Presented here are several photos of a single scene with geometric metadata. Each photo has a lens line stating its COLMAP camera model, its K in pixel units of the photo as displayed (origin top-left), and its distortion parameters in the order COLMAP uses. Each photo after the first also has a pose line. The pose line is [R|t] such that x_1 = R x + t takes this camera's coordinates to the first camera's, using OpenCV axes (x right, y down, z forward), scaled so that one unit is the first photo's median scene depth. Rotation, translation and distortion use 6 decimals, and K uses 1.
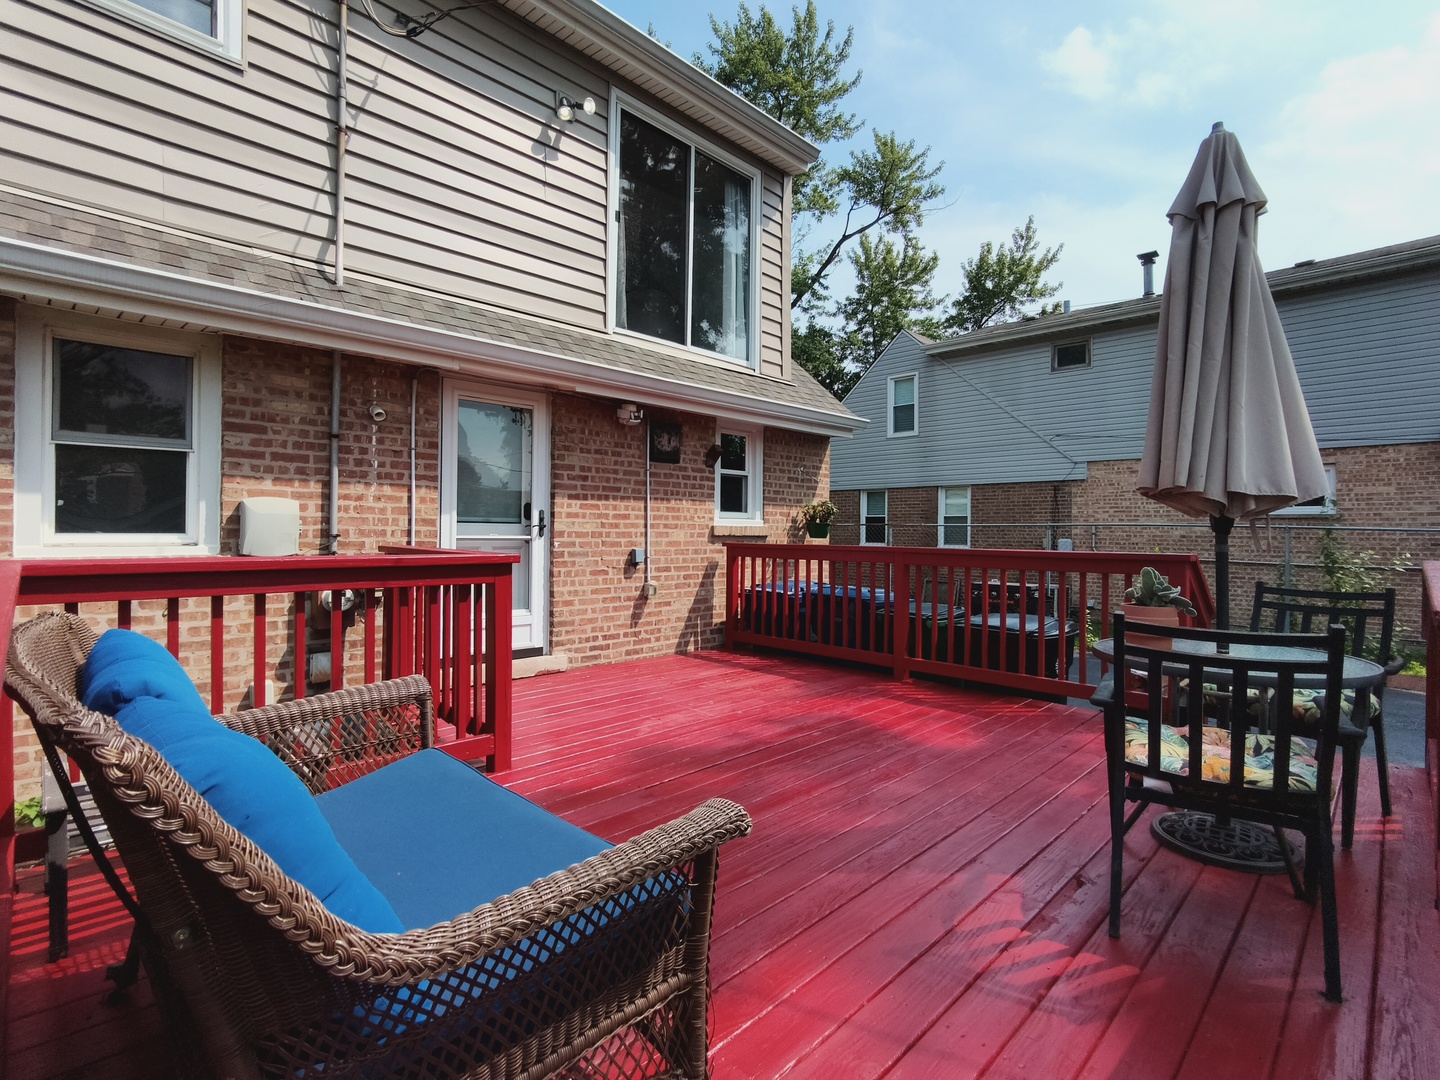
lens RADIAL K [[689.8, 0, 730.7], [0, 689.8, 527.1], [0, 0, 1]] dist [-0.001104, -0.000155]
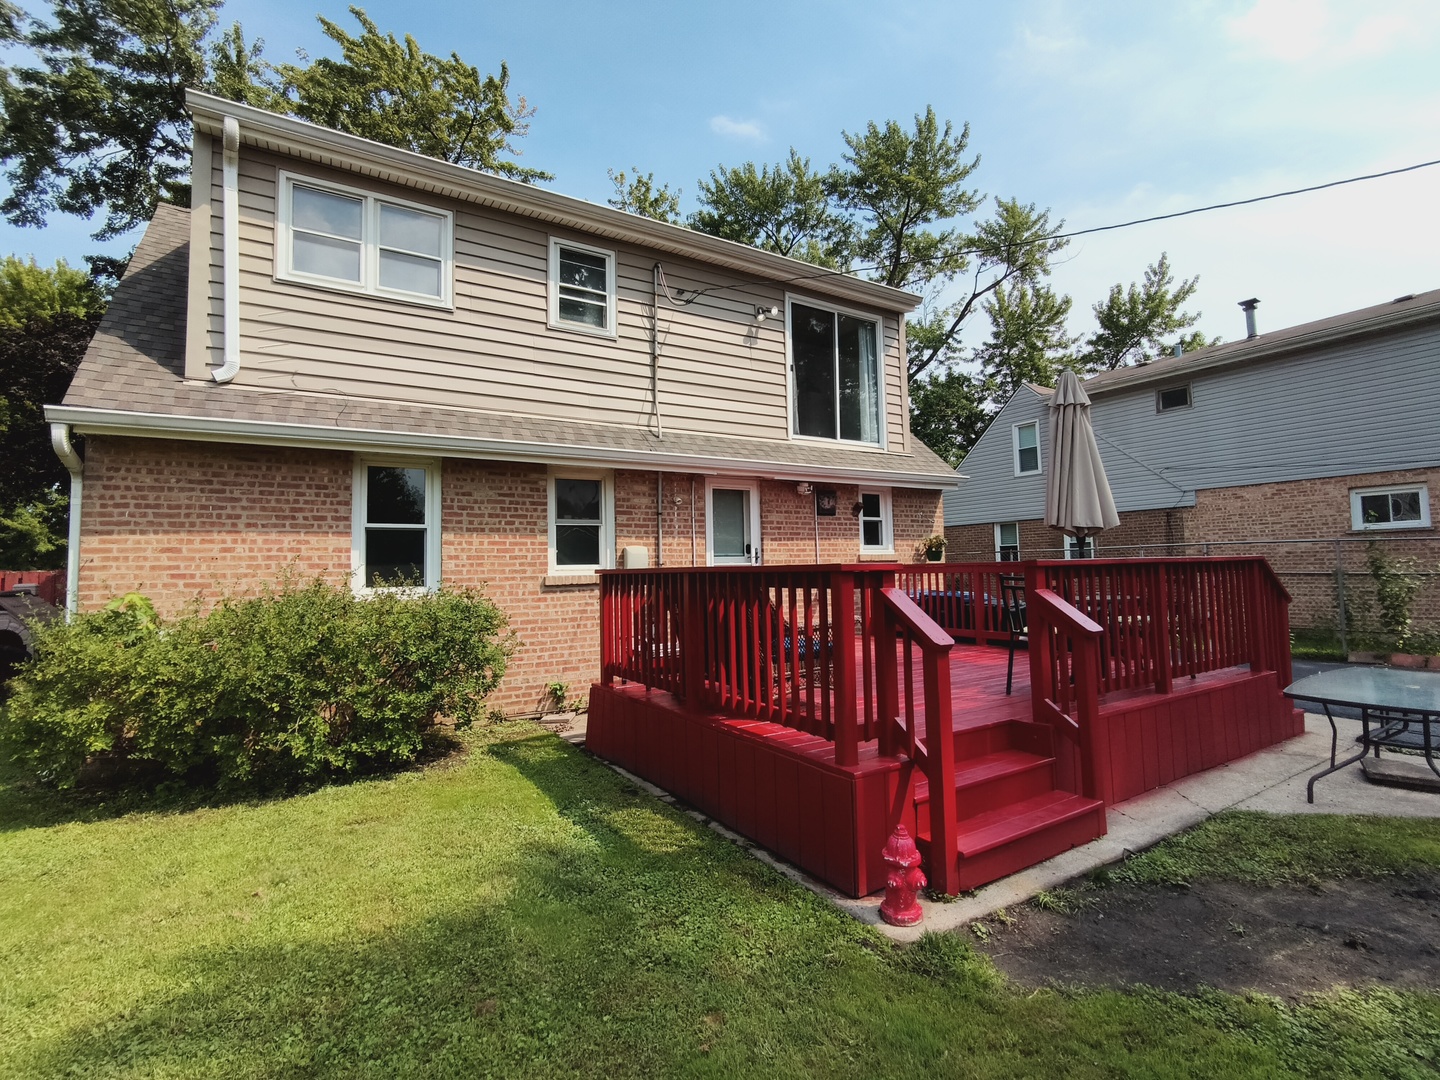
lens RADIAL K [[689.8, 0, 730.7], [0, 689.8, 527.1], [0, 0, 1]] dist [-0.001104, -0.000155]
pose [[0.974788, -0.044947, -0.218558, 0.016581], [0.032376, 0.997627, -0.060765, 0.010417], [0.220771, 0.052157, 0.973930, -0.278678]]
